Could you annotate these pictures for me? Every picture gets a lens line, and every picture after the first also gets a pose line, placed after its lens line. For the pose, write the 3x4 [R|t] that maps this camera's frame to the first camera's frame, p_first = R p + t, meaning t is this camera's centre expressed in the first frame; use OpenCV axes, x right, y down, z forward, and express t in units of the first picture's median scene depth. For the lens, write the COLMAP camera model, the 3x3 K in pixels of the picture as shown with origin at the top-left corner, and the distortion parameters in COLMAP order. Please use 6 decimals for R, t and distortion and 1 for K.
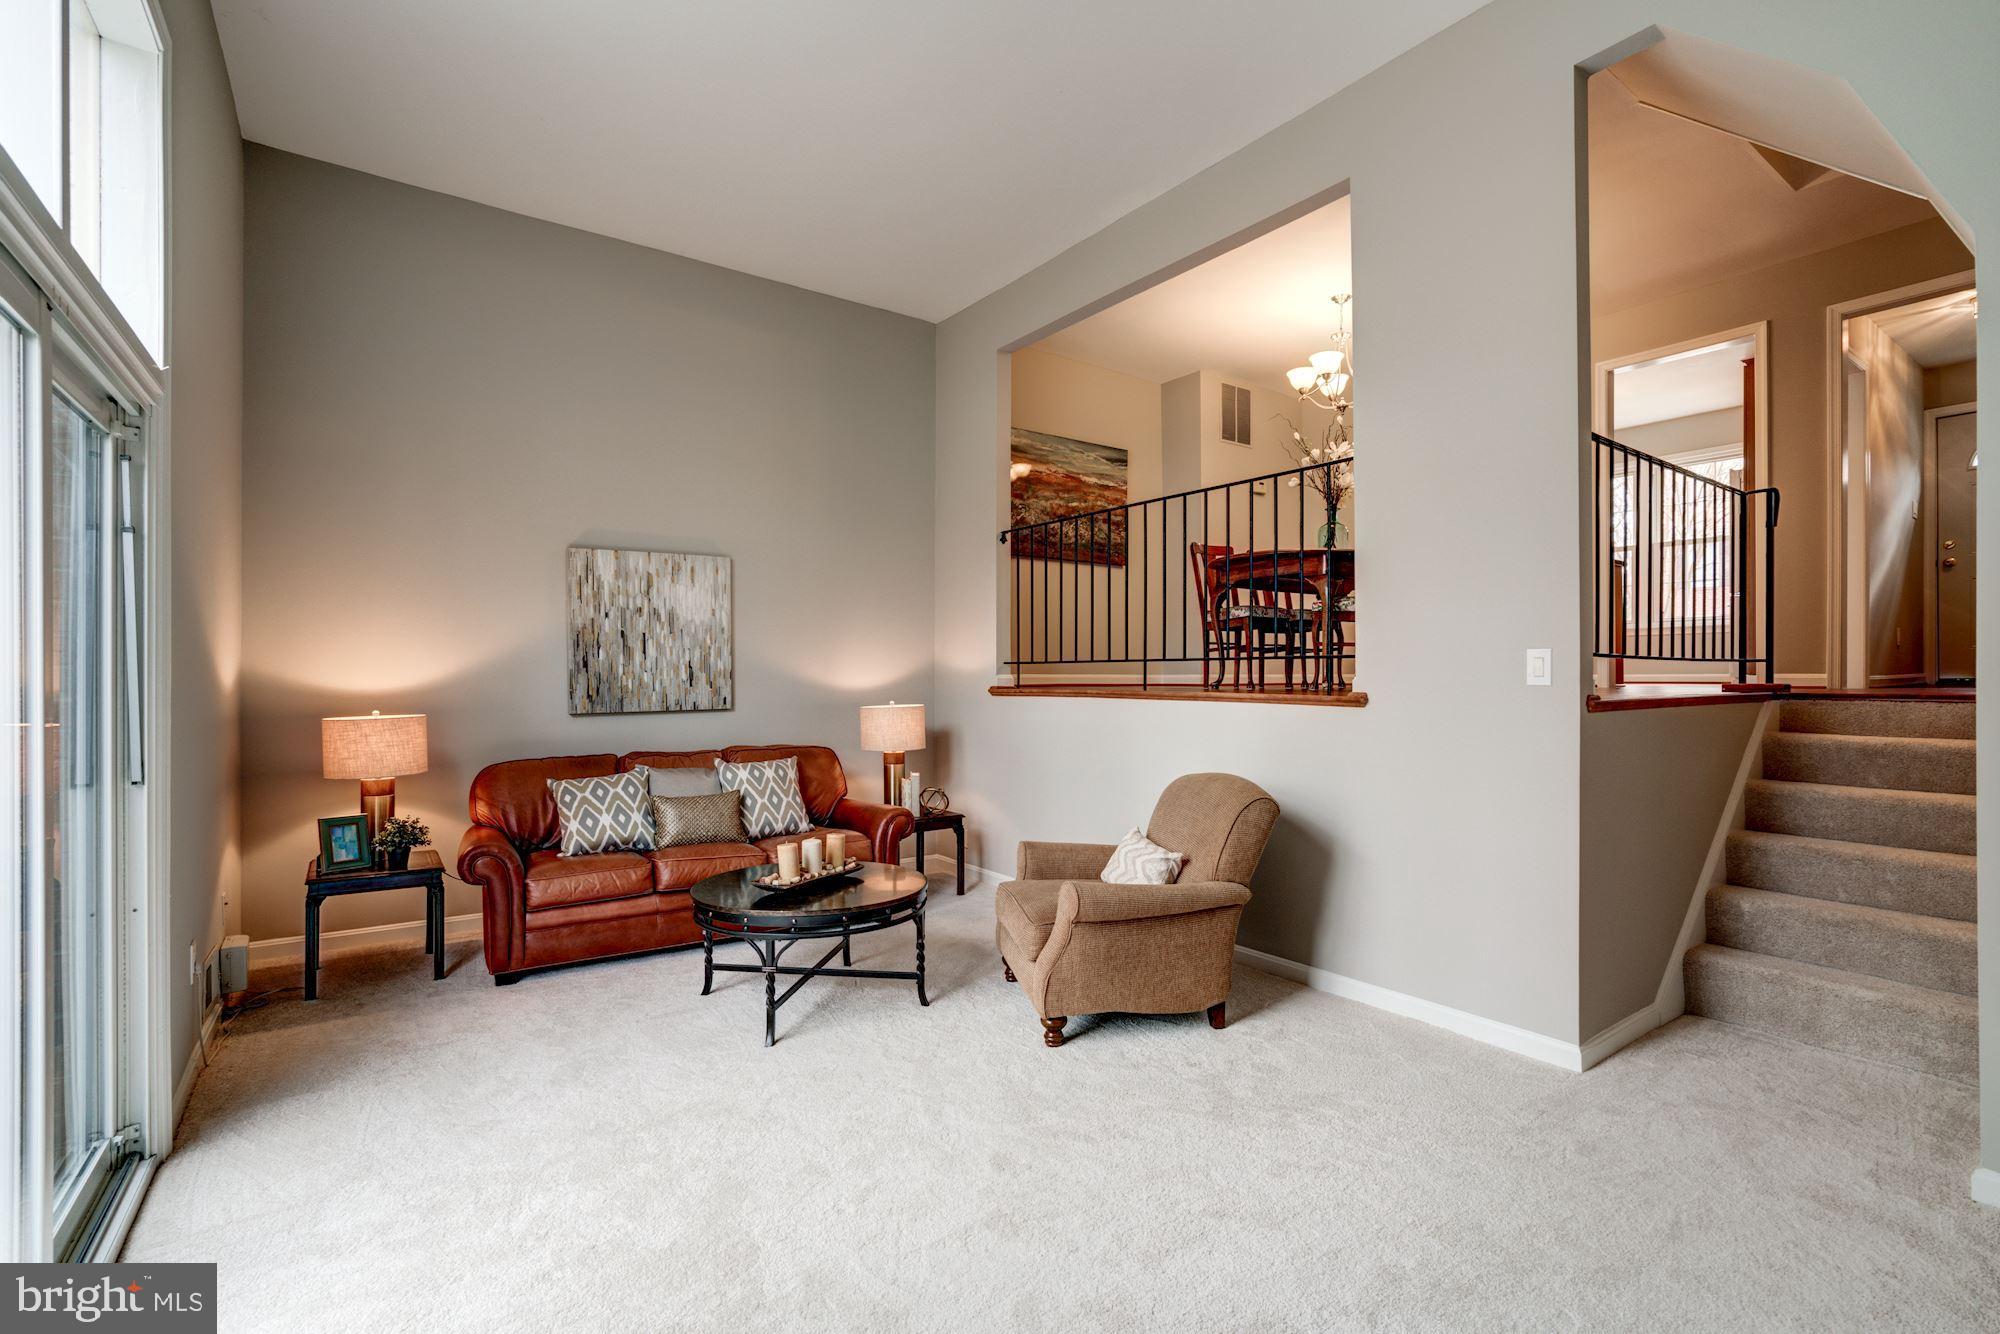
lens RADIAL K [[918.3, 0, 1003.6], [0, 918.3, 675.5], [0, 0, 1]] dist [-0.015101, 0.000912]
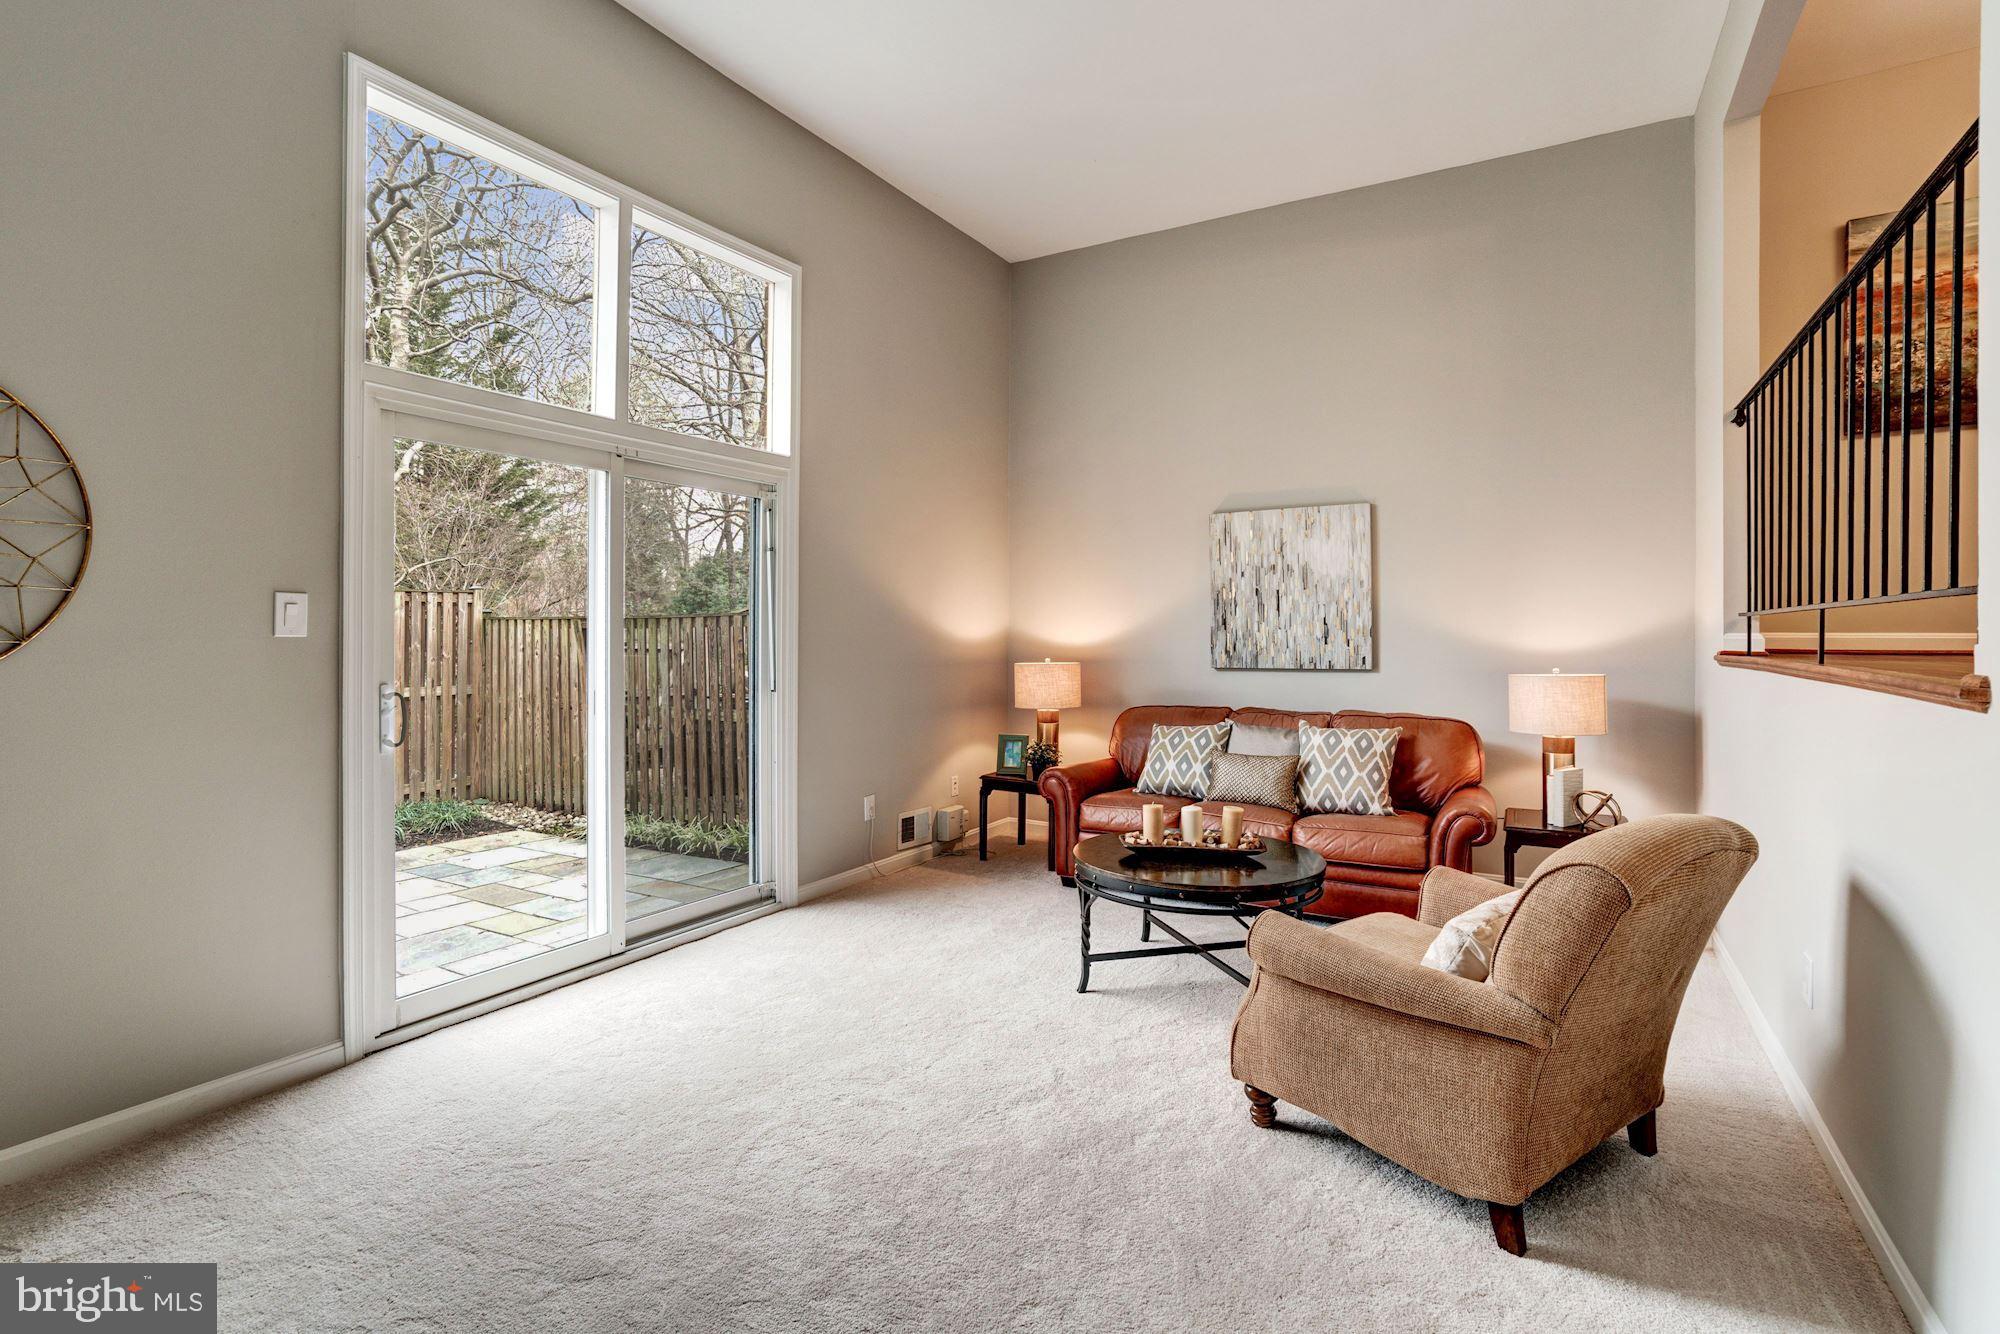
lens RADIAL K [[917.7, 0, 993.3], [0, 917.7, 642.5], [0, 0, 1]] dist [-0.001357, 0.000157]
pose [[0.428178, 0.012537, -0.903607, 0.398133], [-0.004738, 0.999921, 0.011628, 0.000657], [0.903682, -0.000698, 0.428204, 0.303132]]
